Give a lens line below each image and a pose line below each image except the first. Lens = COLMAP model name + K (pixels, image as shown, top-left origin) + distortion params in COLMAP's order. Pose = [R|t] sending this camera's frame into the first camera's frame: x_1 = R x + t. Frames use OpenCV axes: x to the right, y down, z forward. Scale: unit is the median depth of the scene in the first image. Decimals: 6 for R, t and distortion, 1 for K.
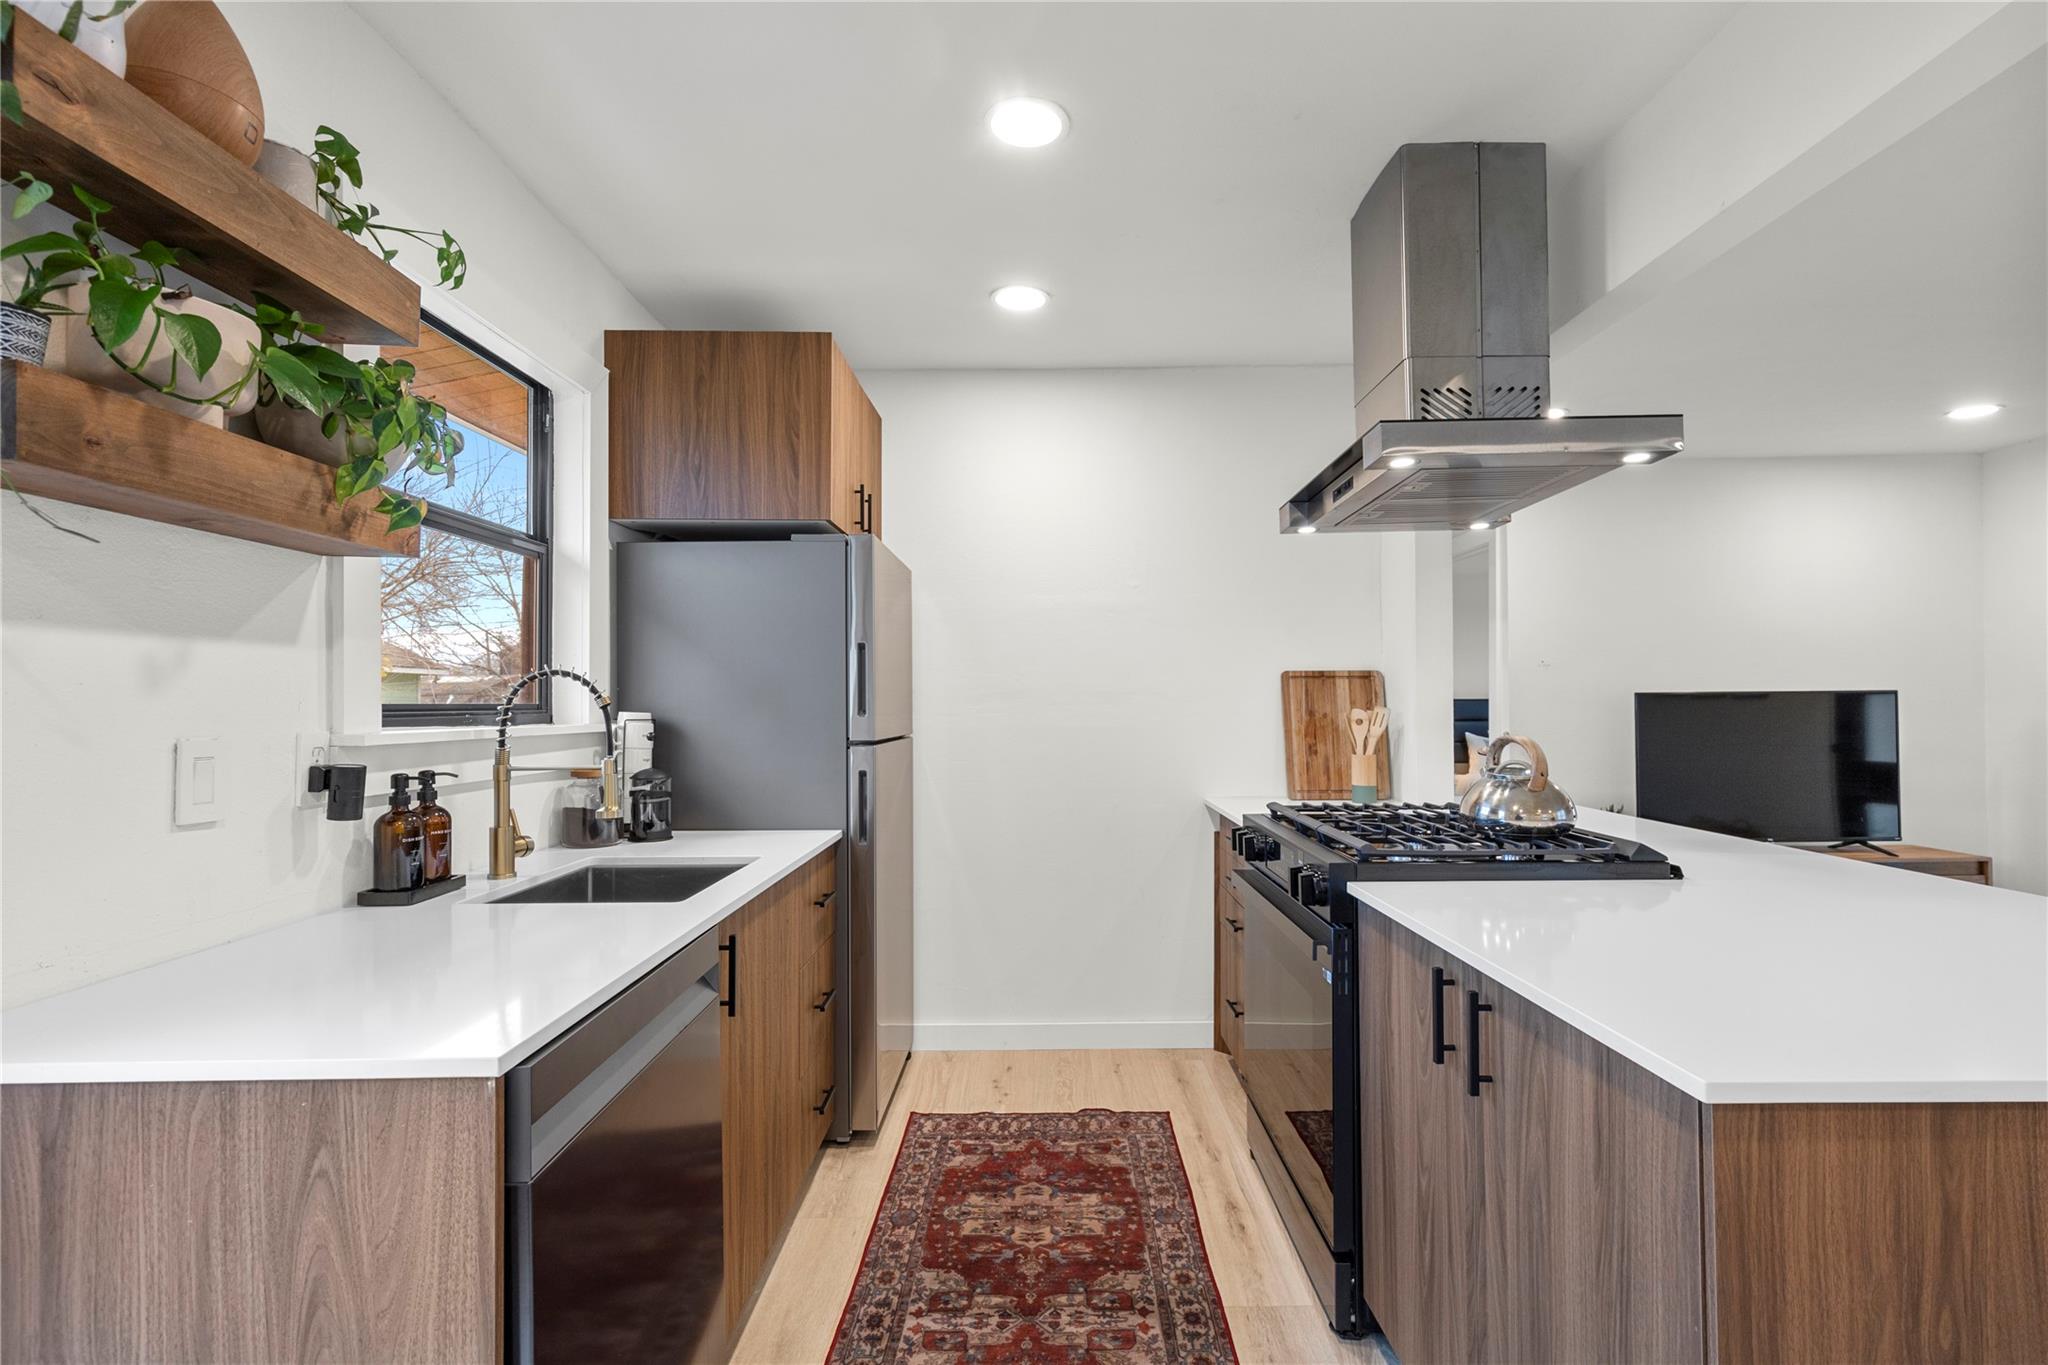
lens RADIAL K [[926.5, 0, 1041.1], [0, 926.5, 695.5], [0, 0, 1]] dist [0.002993, 0.001552]
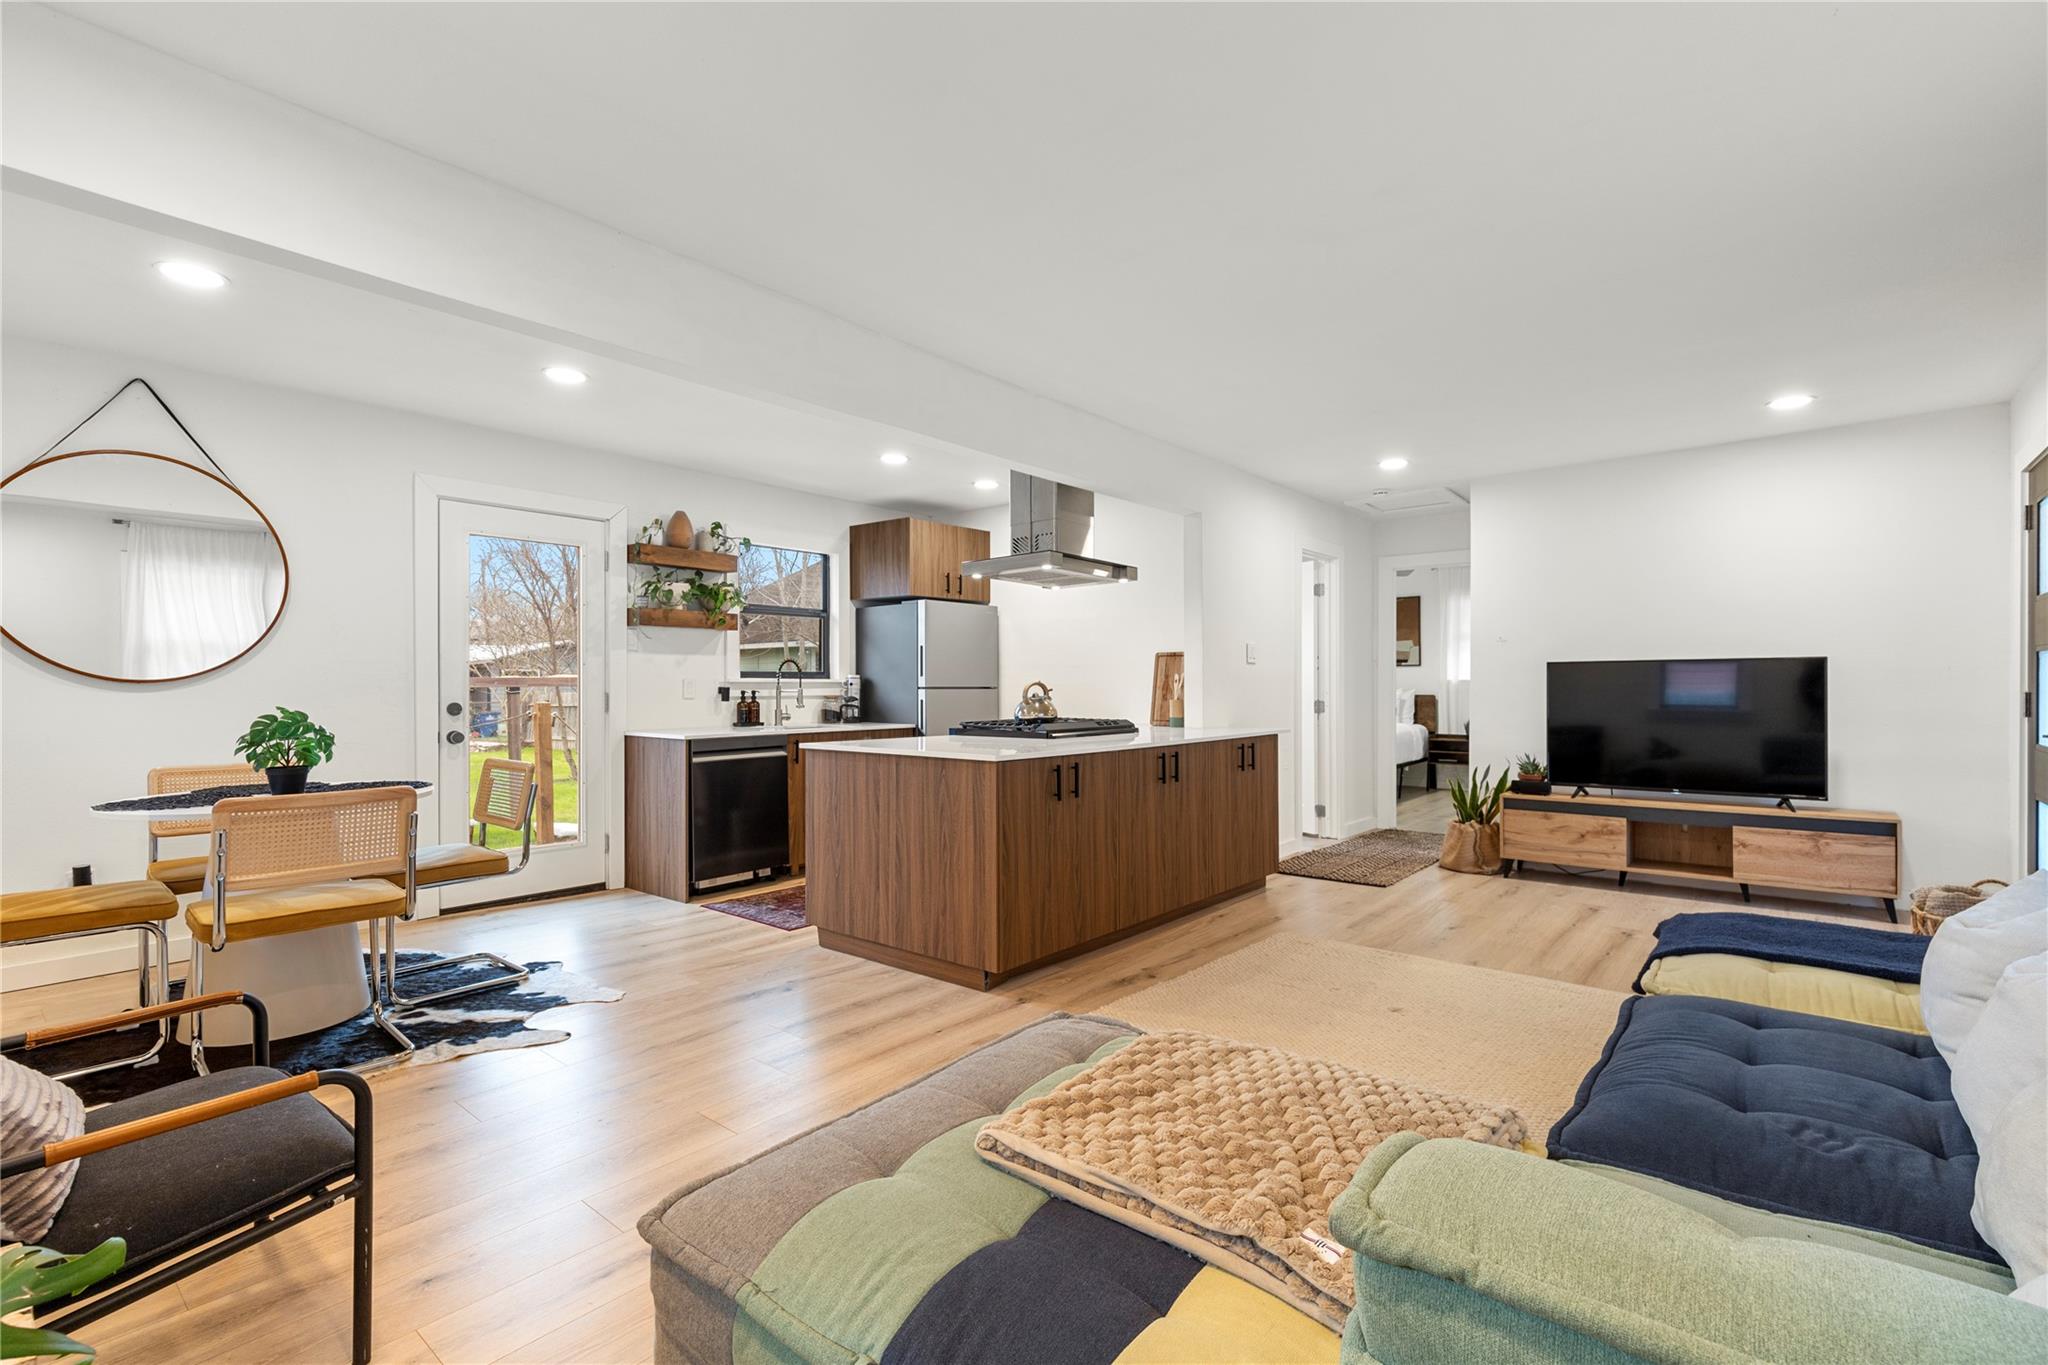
lens RADIAL K [[926.5, 0, 1041.1], [0, 926.5, 695.5], [0, 0, 1]] dist [0.002993, 0.001552]
pose [[0.769136, 0.011980, -0.638973, 2.073832], [0.004046, 0.999713, 0.023614, 0.020987], [0.639072, -0.020748, 0.768867, -0.839855]]
